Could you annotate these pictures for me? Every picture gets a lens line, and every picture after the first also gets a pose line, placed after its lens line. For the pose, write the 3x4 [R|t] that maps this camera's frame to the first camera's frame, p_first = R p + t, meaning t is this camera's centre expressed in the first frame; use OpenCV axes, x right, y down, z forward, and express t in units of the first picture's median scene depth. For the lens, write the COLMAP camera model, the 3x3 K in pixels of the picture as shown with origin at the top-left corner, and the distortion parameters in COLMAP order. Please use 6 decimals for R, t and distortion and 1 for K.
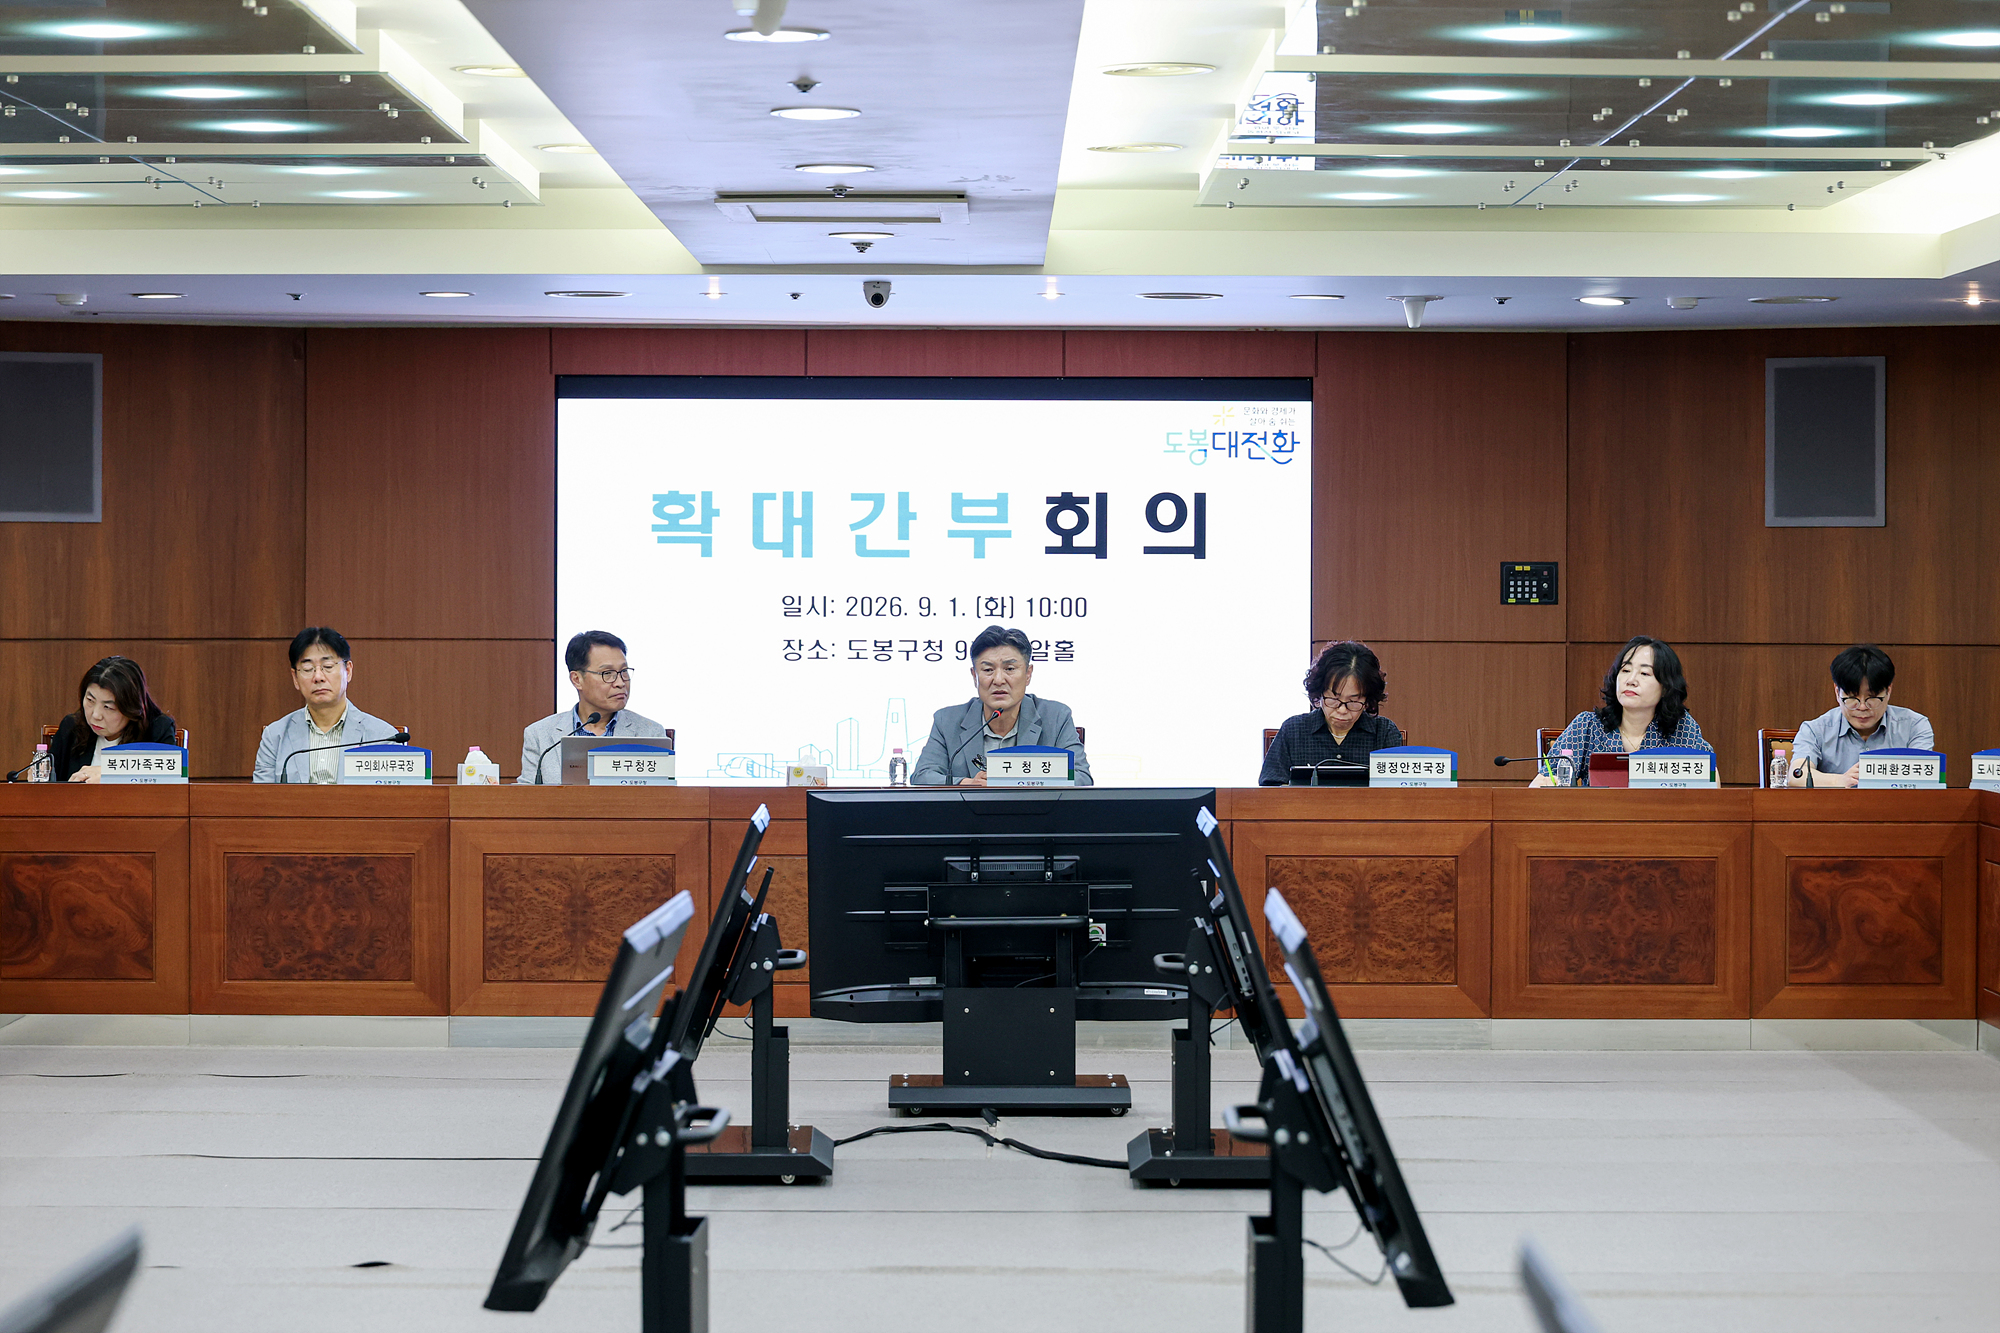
lens RADIAL K [[5311.3, 0, 999.7], [0, 5311.3, 665.5], [0, 0, 1]] dist [0.011413, 0.000000]
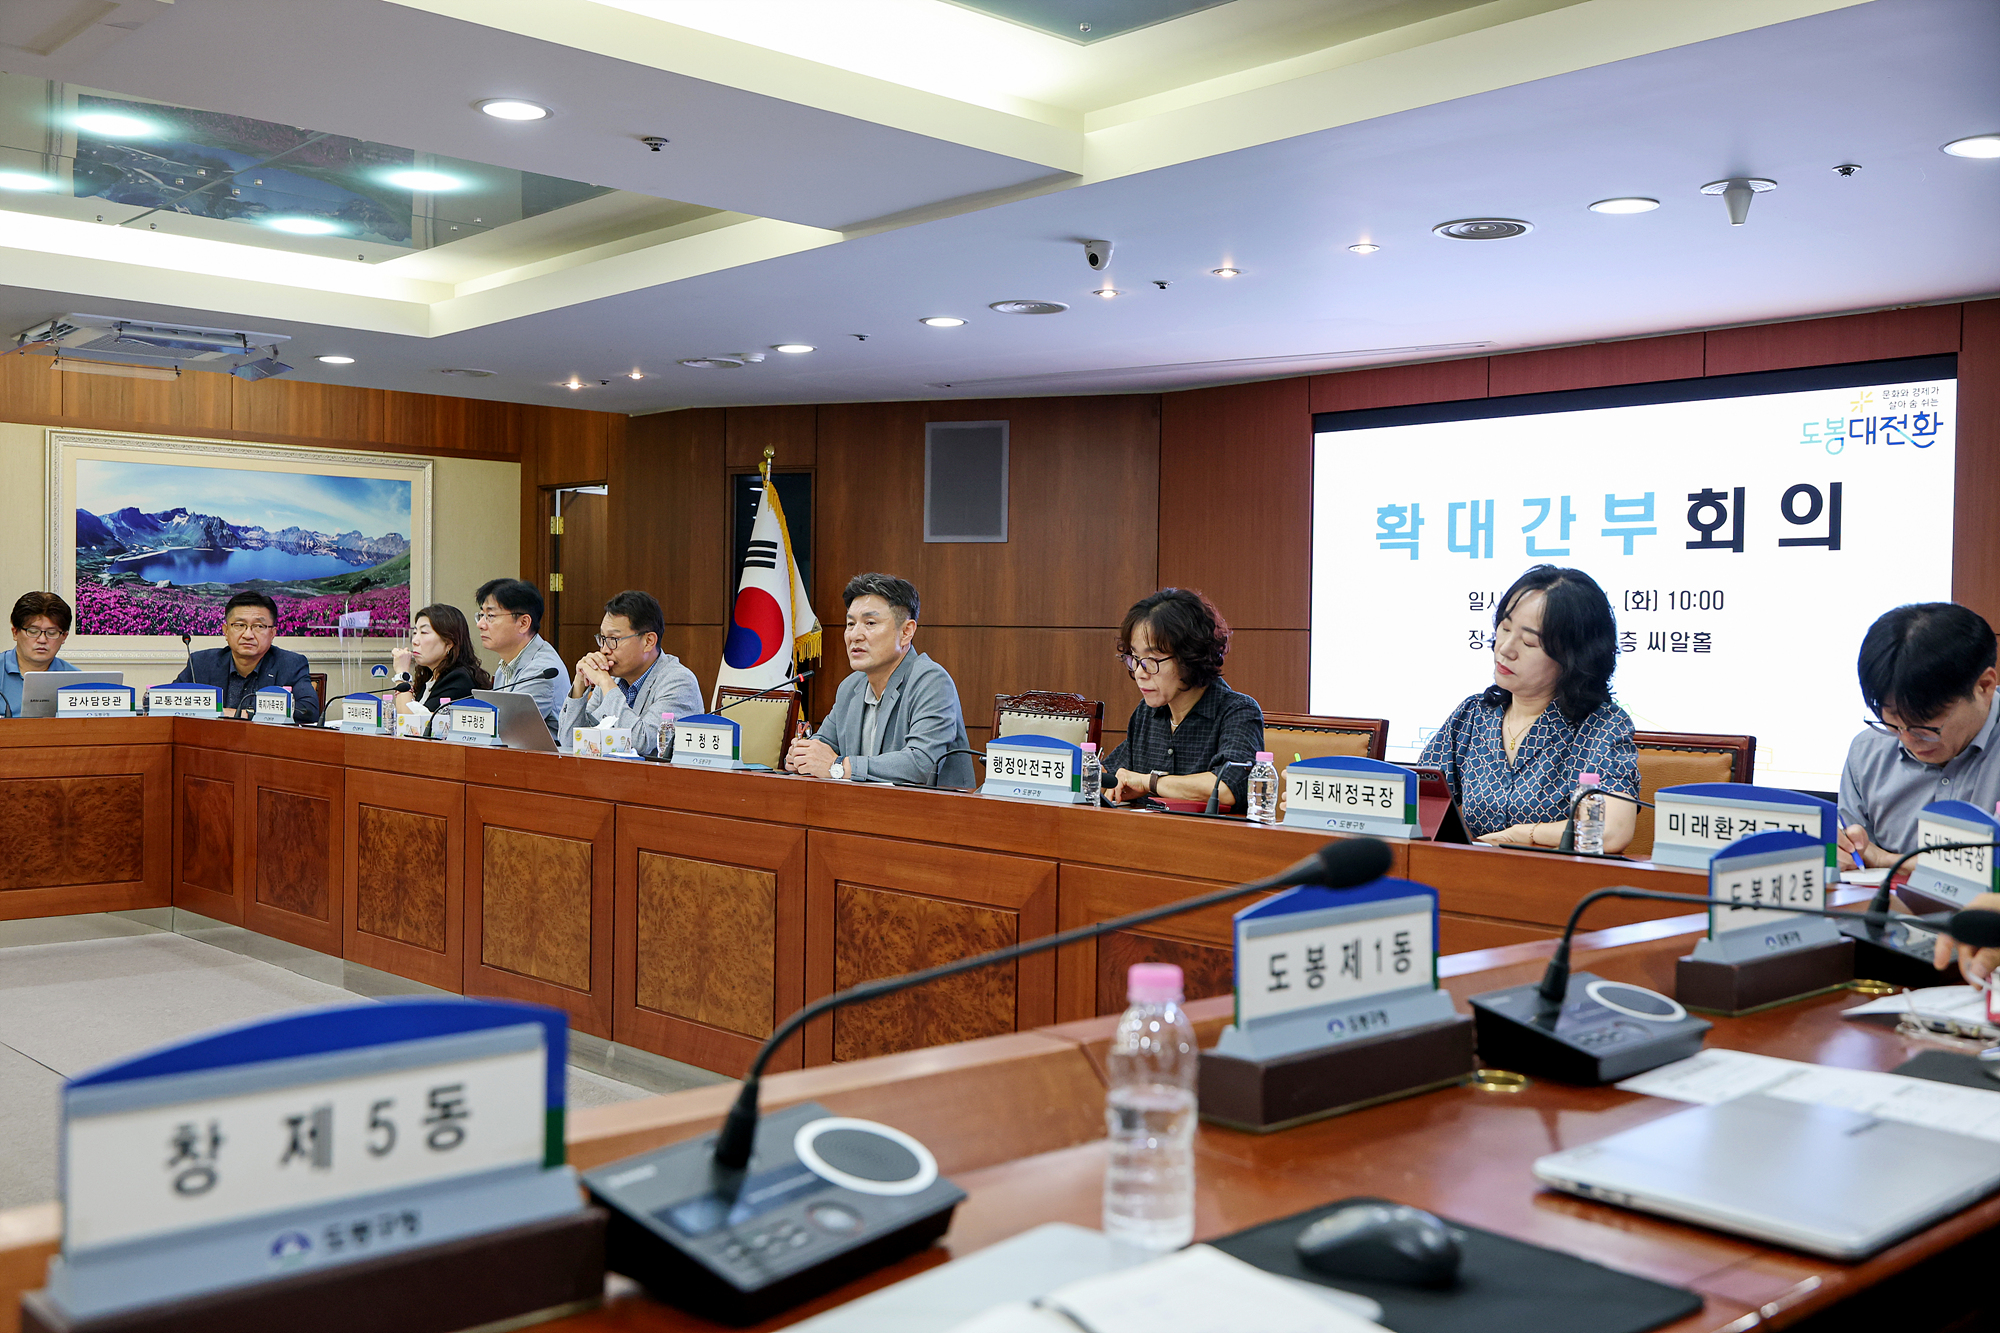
lens RADIAL K [[1934.8, 0, 1019.4], [0, 1934.8, 673.1], [0, 0, 1]] dist [0.014747, 0.000000]
pose [[0.671016, 0.019968, -0.741174, 0.203005], [-0.024253, 0.999693, 0.004975, 0.004558], [0.741046, 0.014638, 0.671294, 0.648785]]
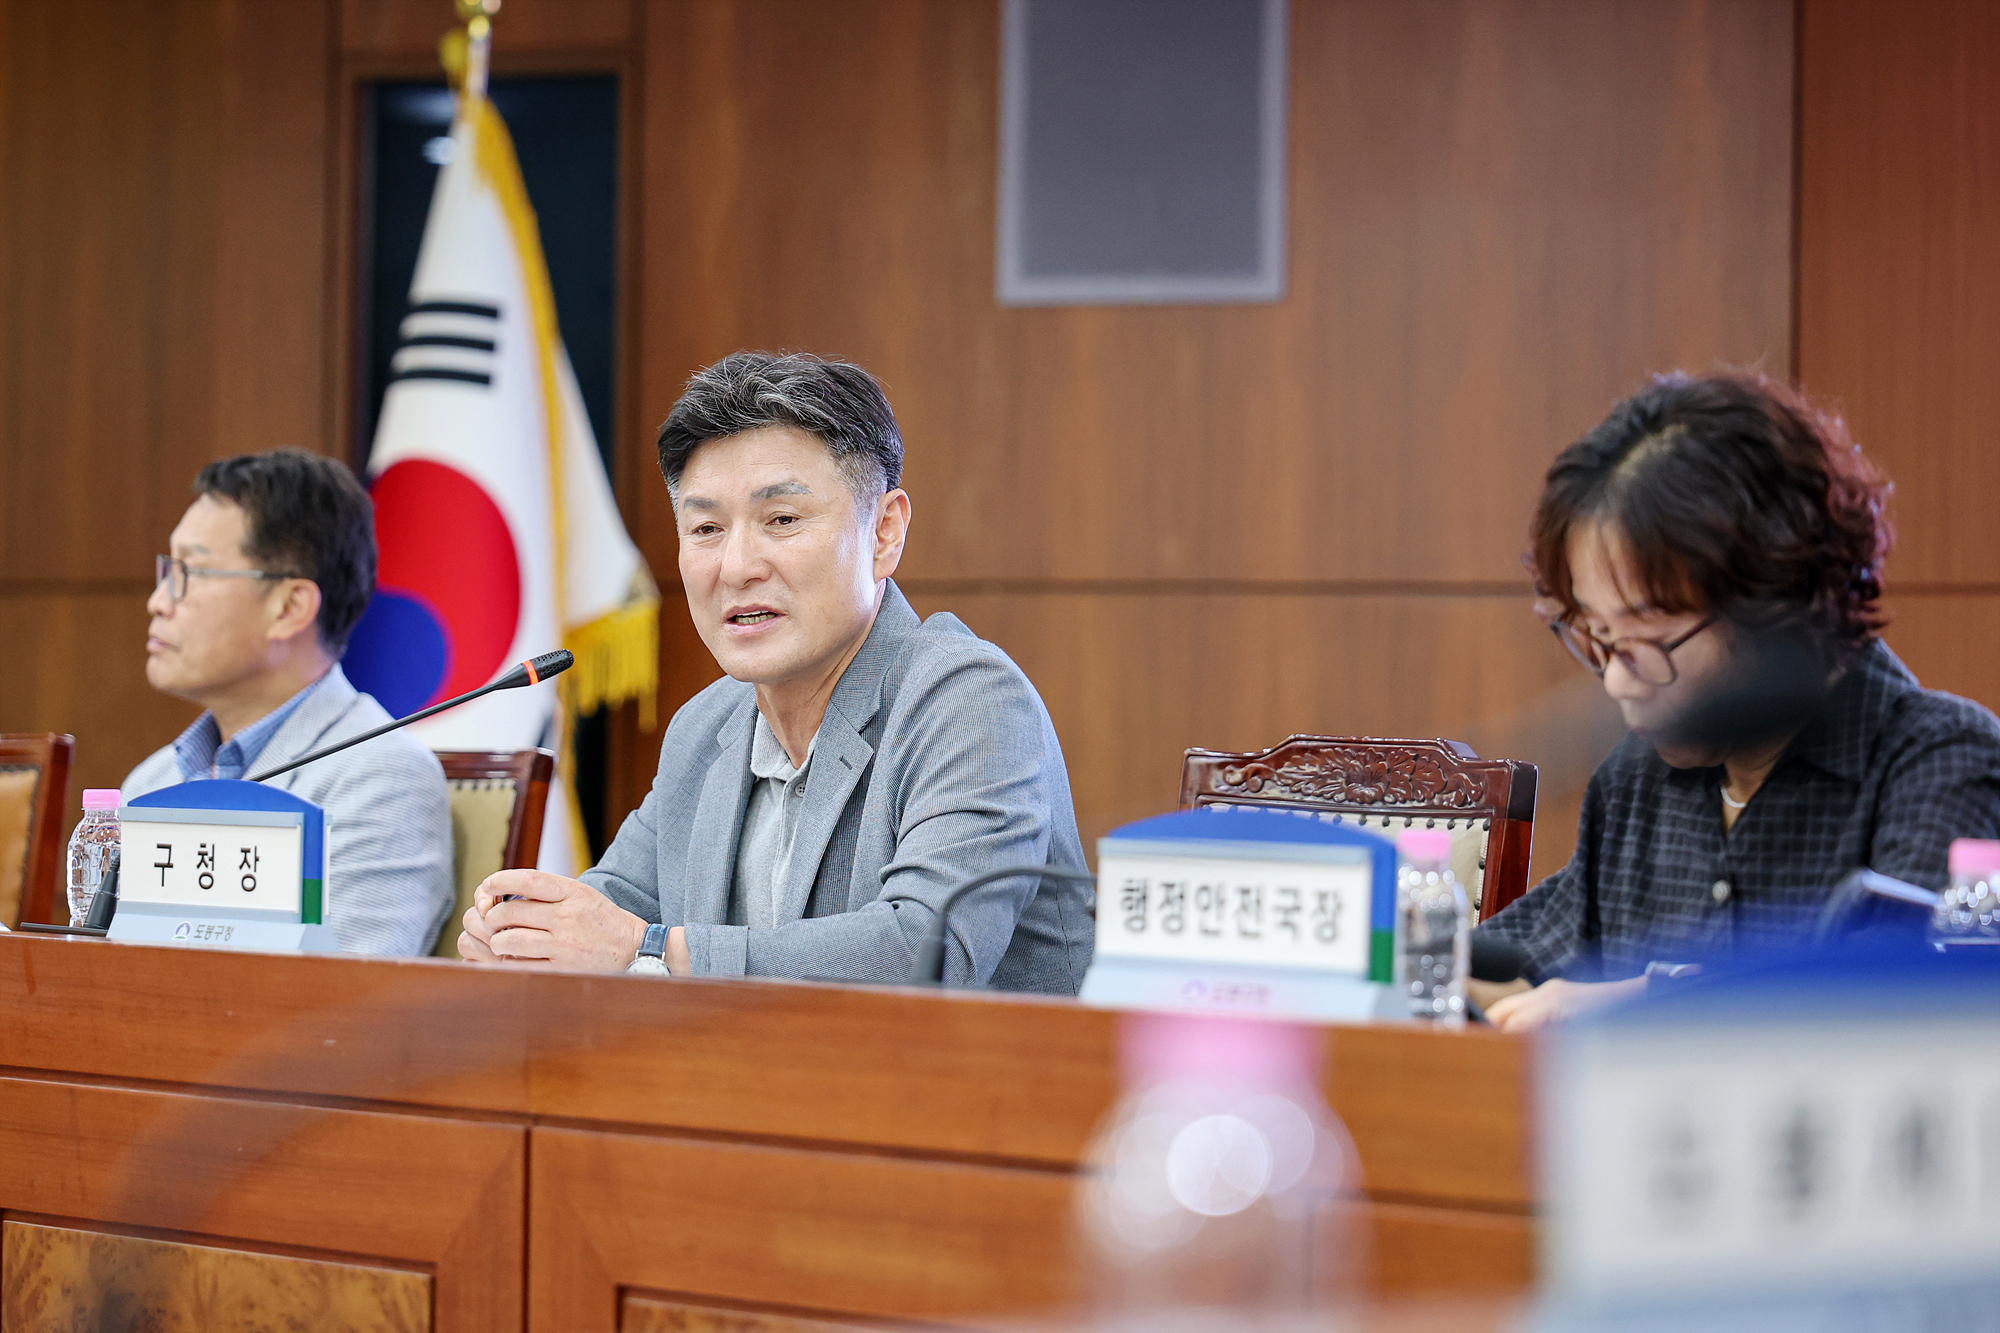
lens RADIAL K [[6863.7, 0, 997.7], [0, 6863.7, 666.1], [0, 0, 1]] dist [-0.143644, 0.000000]
pose [[0.625140, -0.000091, -0.780513, 0.221689], [-0.024580, 0.999502, -0.019803, 0.011734], [0.780125, 0.031565, 0.624826, 0.640863]]
